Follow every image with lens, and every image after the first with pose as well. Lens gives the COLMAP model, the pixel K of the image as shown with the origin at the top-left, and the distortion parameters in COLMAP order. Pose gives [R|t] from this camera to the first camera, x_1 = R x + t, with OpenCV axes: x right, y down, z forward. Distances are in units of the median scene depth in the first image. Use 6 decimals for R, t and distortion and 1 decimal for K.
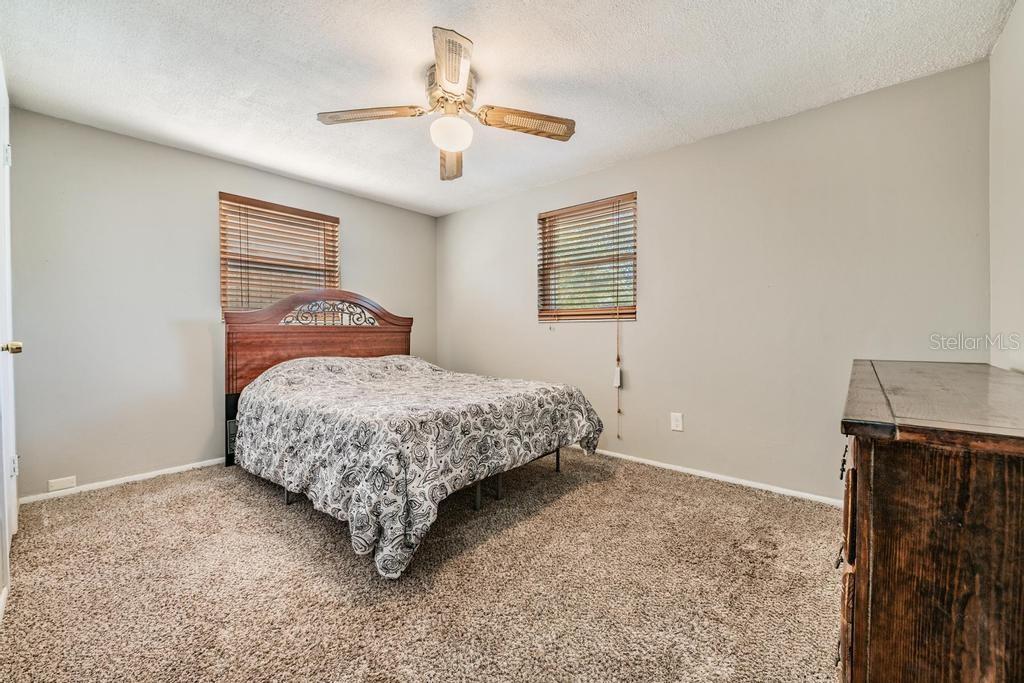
lens RADIAL K [[402.9, 0, 512.0], [0, 402.9, 341.5], [0, 0, 1]] dist [-0.024773, 0.000161]
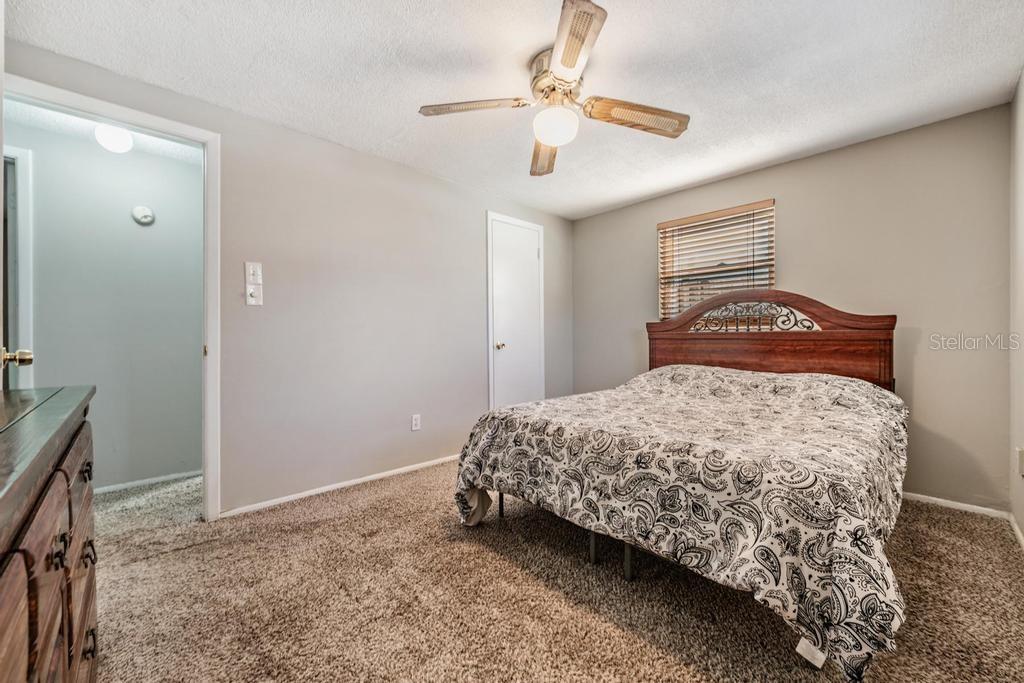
lens RADIAL K [[408.1, 0, 512.0], [0, 408.1, 341.5], [0, 0, 1]] dist [-0.000531, -0.003915]
pose [[-0.118116, 0.007689, -0.992970, 0.704138], [-0.021945, 0.999706, 0.010352, -0.024358], [0.992757, 0.023013, -0.117913, 0.889462]]
